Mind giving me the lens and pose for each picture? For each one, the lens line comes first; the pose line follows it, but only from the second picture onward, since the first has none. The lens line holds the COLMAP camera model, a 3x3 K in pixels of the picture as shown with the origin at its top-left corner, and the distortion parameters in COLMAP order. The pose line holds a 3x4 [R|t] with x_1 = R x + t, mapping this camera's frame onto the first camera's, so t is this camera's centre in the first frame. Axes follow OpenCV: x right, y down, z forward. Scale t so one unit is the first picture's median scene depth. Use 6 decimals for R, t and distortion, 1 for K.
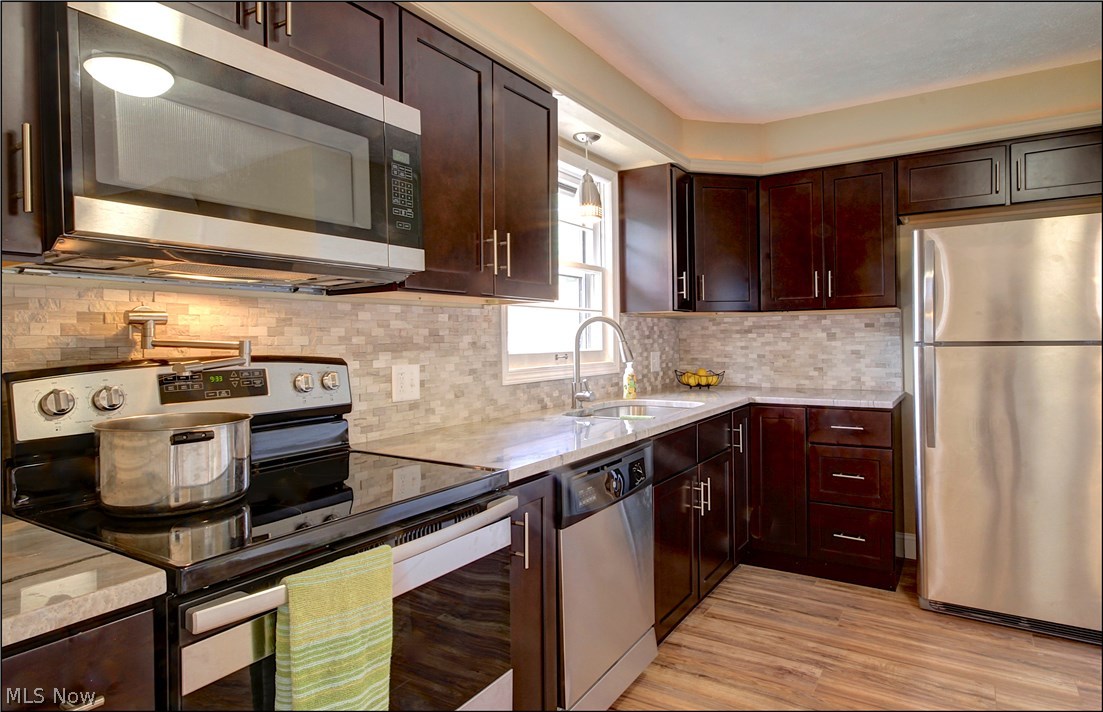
lens RADIAL K [[635.2, 0, 551.0], [0, 635.2, 340.5], [0, 0, 1]] dist [0.017106, 0.002989]
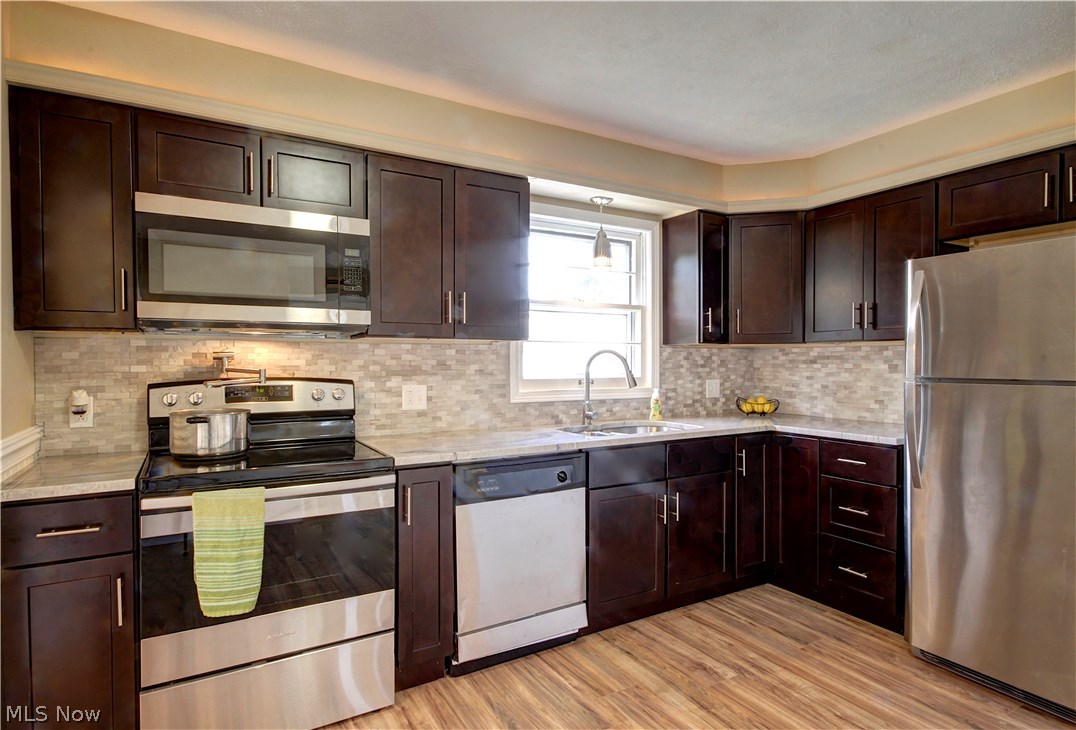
lens RADIAL K [[582.2, 0, 532.8], [0, 582.2, 366.9], [0, 0, 1]] dist [0.015362, -0.000993]
pose [[0.887017, 0.015741, -0.461468, 0.513951], [-0.011343, 0.999860, 0.012303, -0.018839], [0.461597, -0.005678, 0.887072, -0.043085]]
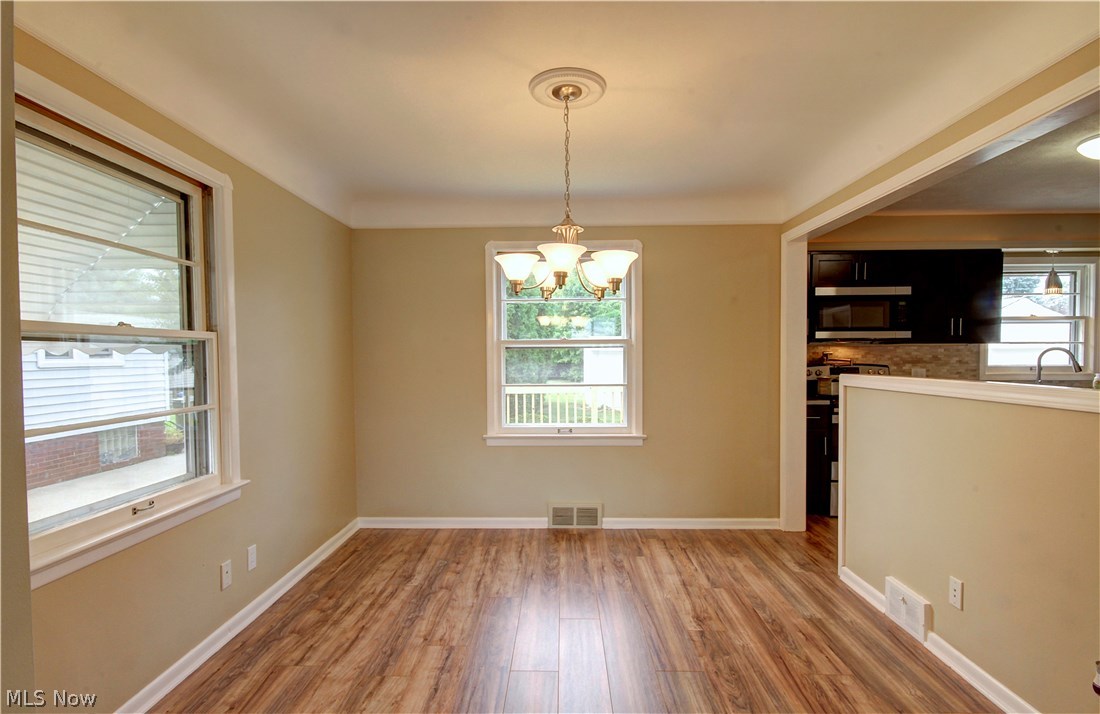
lens RADIAL K [[553.9, 0, 552.8], [0, 553.9, 371.8], [0, 0, 1]] dist [0.001826, 0.001756]
pose [[0.517676, 0.036973, -0.854778, 0.791285], [-0.005088, 0.999181, 0.040138, -0.027898], [0.855562, -0.016430, 0.517440, -1.240235]]
